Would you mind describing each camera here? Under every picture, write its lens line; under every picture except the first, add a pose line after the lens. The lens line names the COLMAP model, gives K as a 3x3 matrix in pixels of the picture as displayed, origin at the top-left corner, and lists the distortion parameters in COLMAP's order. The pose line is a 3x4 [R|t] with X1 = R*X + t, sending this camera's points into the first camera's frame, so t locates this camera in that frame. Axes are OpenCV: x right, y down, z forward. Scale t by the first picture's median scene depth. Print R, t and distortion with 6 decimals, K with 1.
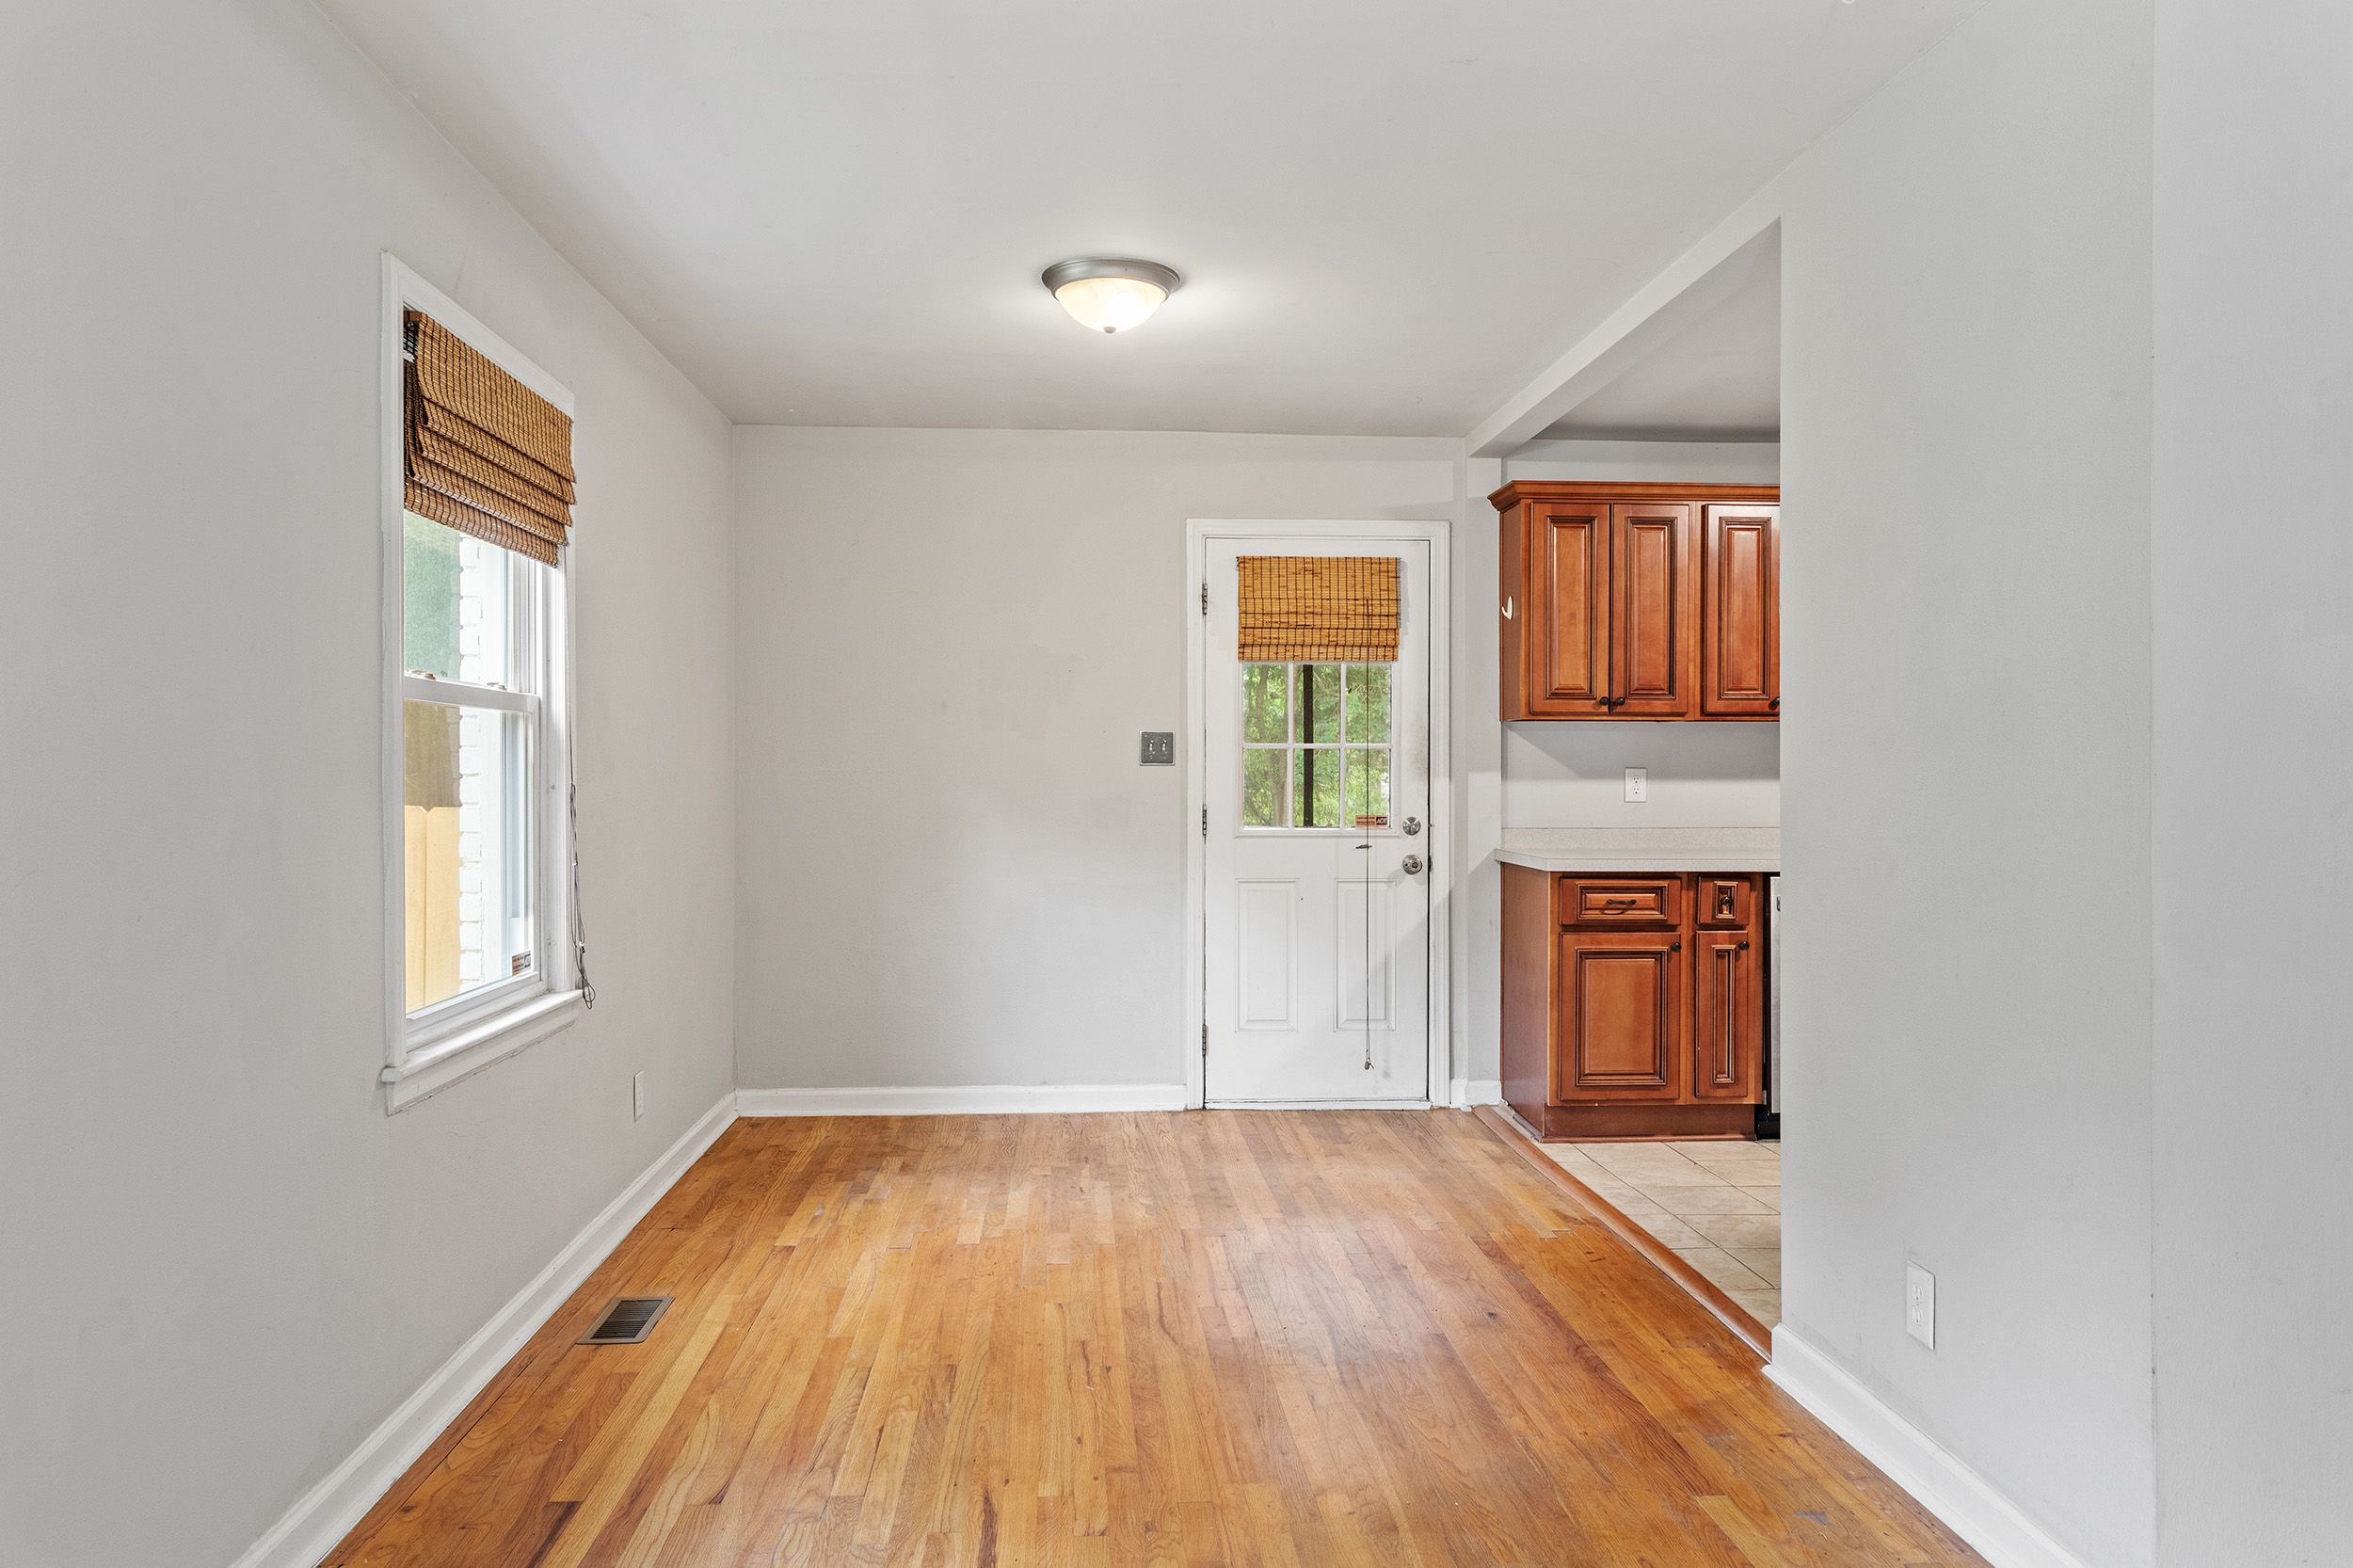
lens RADIAL K [[1574.3, 0, 1176.5], [0, 1574.3, 784.0], [0, 0, 1]] dist [0.001125, 0.001596]
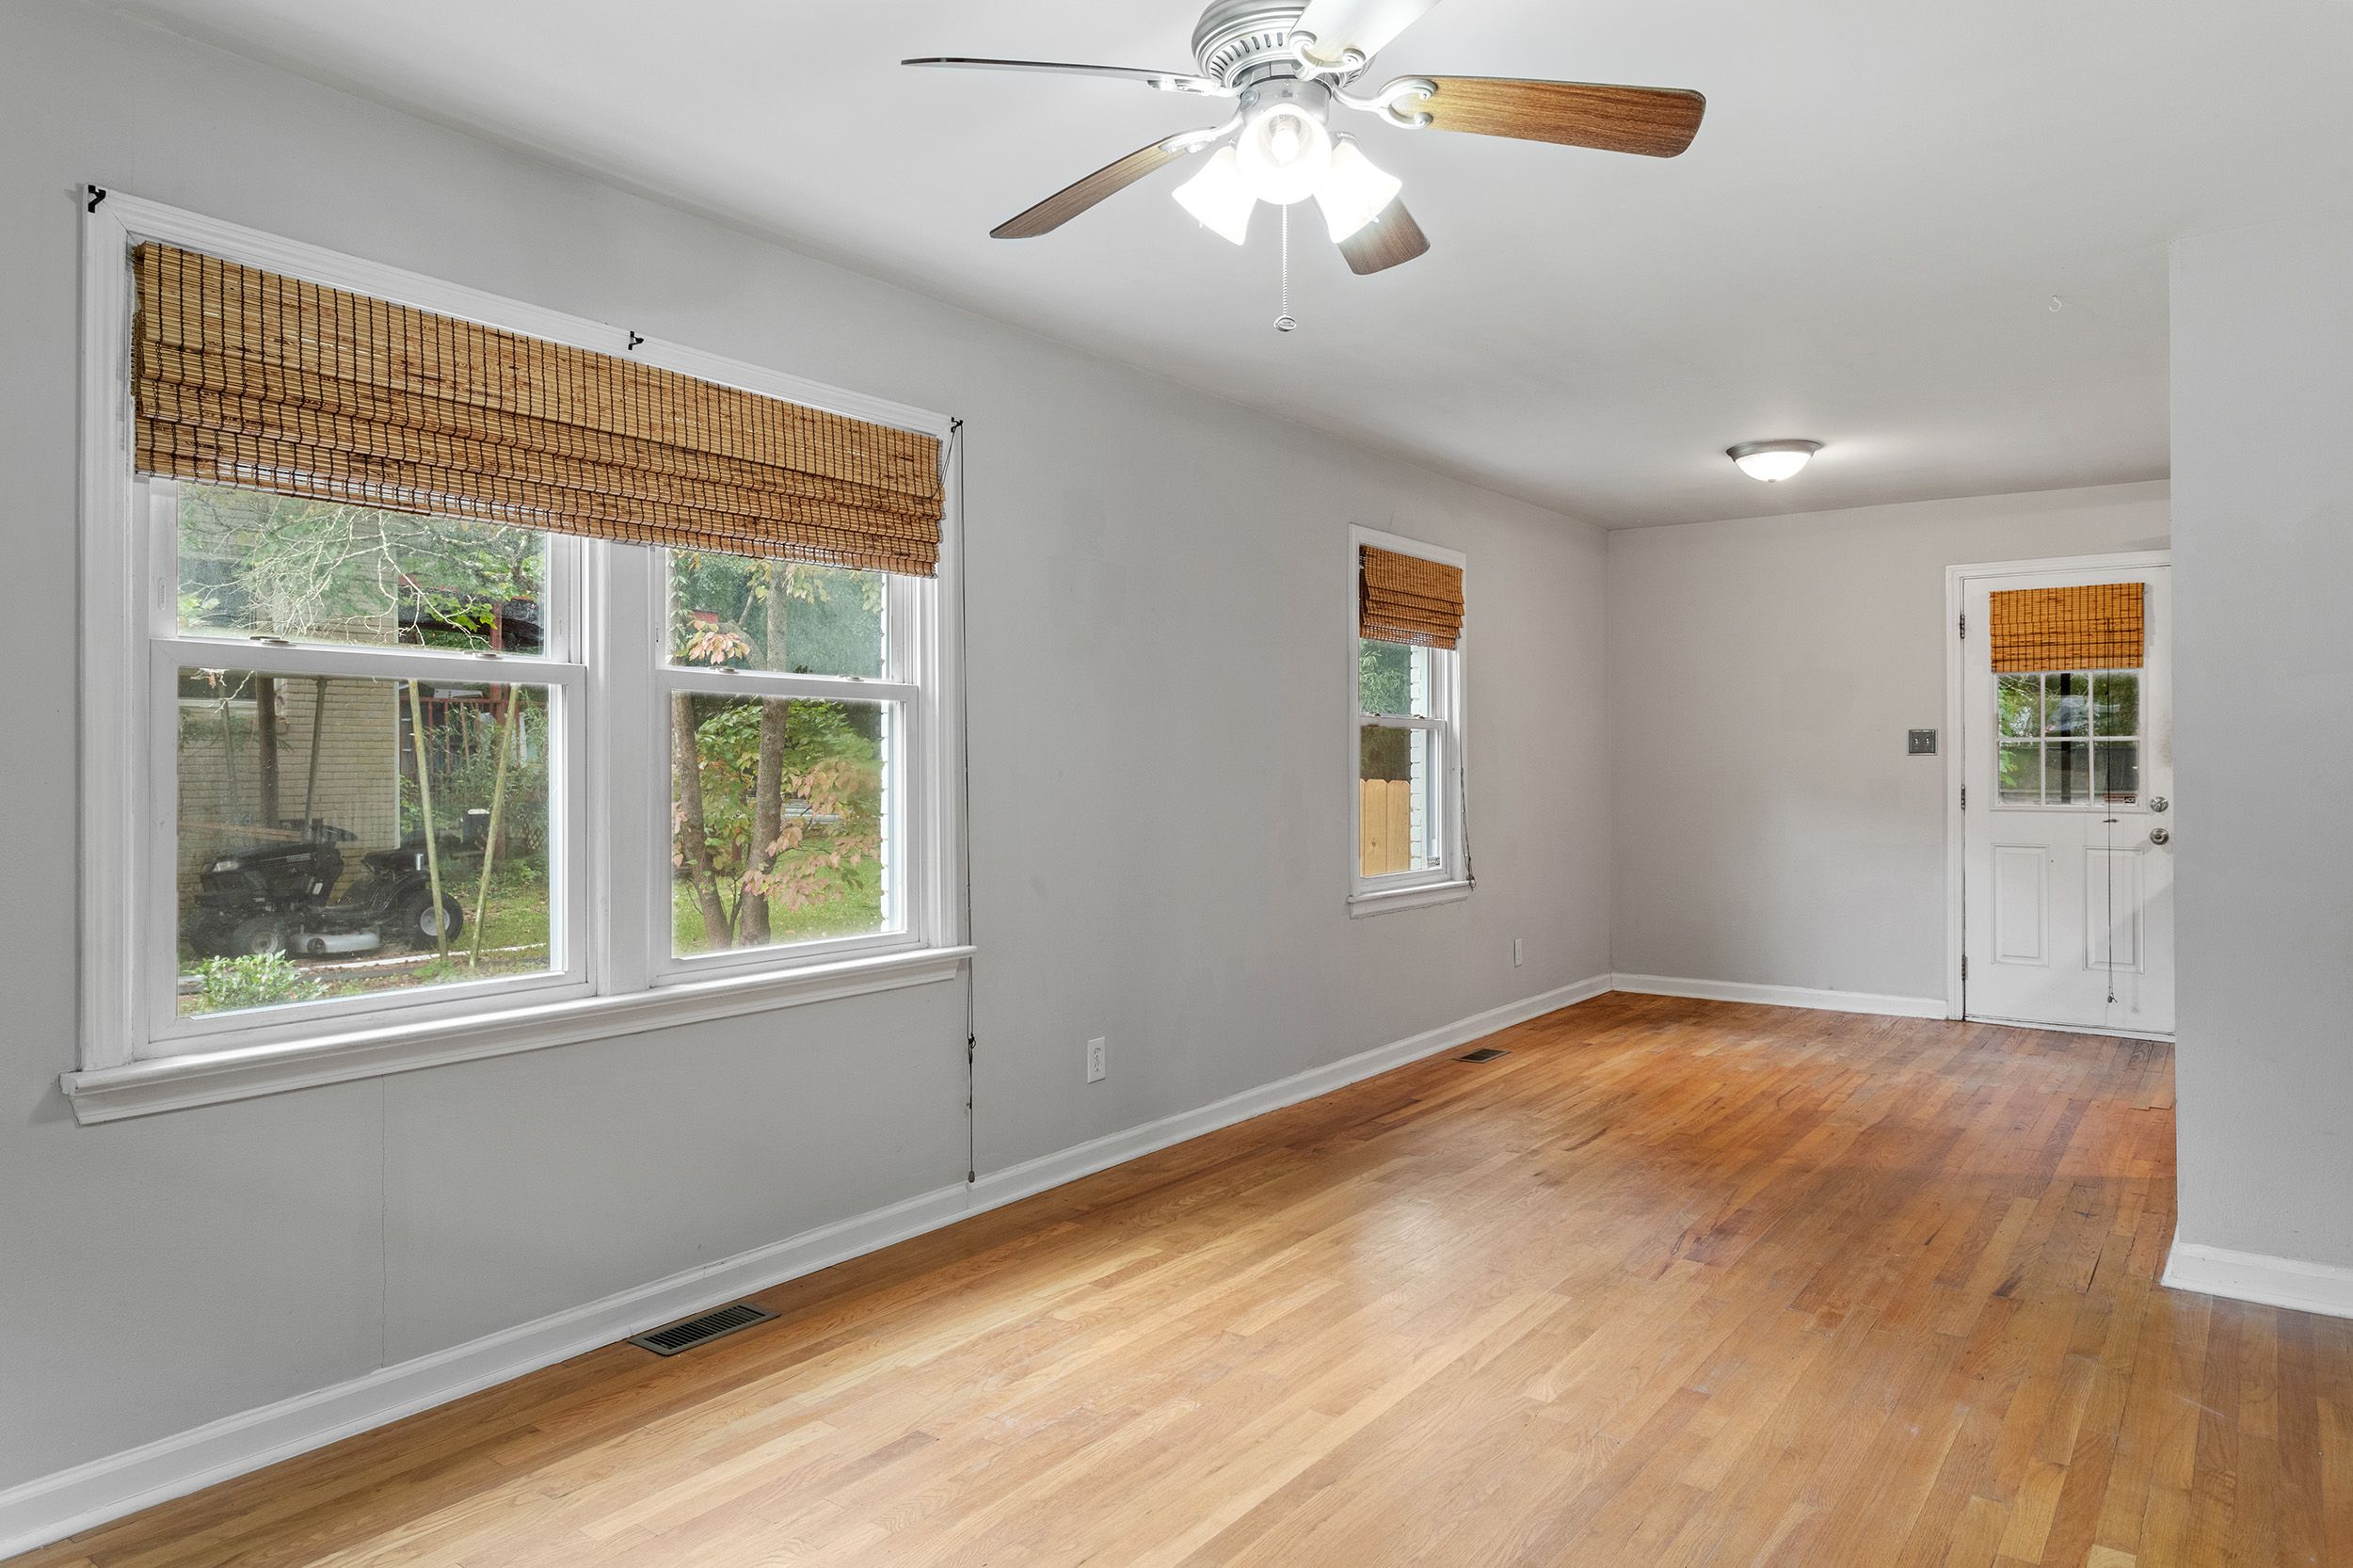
lens RADIAL K [[1500.5, 0, 1130.7], [0, 1500.5, 755.2], [0, 0, 1]] dist [-0.014100, 0.005605]
pose [[0.752818, -0.005807, -0.658203, 0.313619], [-0.002909, 0.999922, -0.012149, 0.005391], [0.658222, 0.011061, 0.752743, -0.377198]]
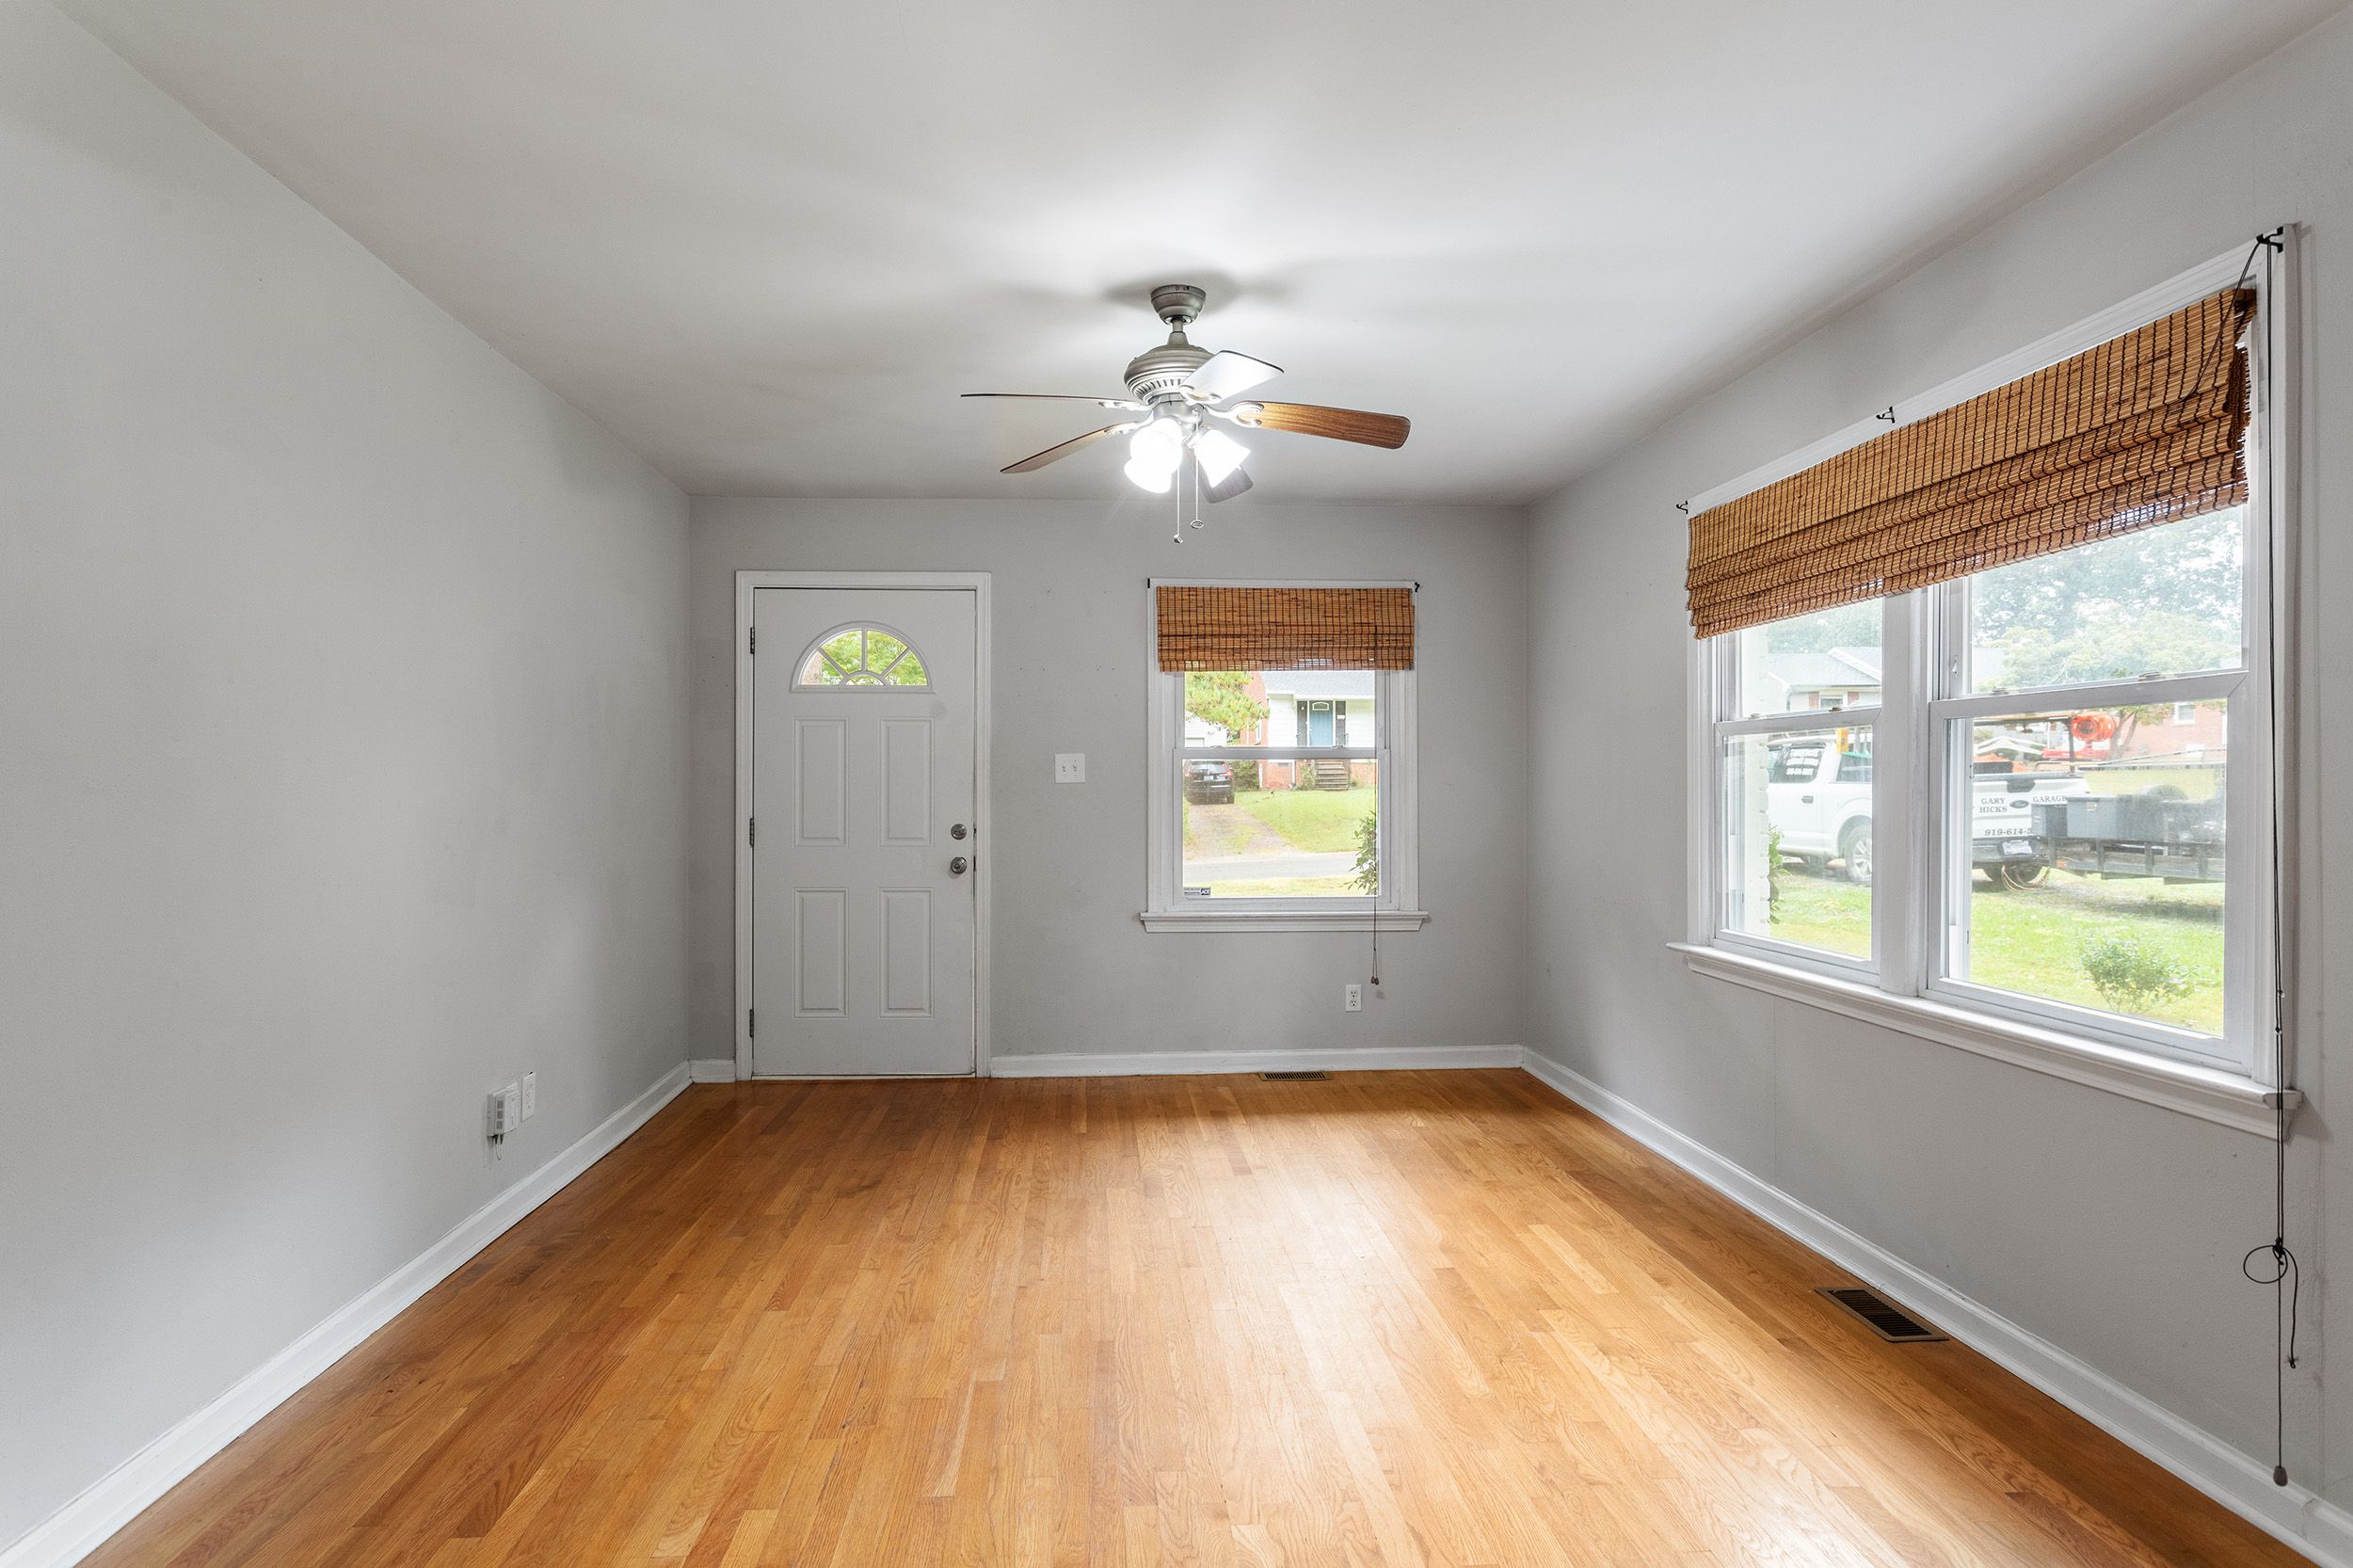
lens RADIAL K [[1250.7, 0, 1176.5], [0, 1250.7, 784.0], [0, 0, 1]] dist [0.000876, 0.000169]
pose [[-0.999969, -0.001873, -0.007594, 0.105462], [-0.001901, 0.999992, 0.003602, -0.001722], [0.007587, 0.003617, -0.999965, 0.467966]]
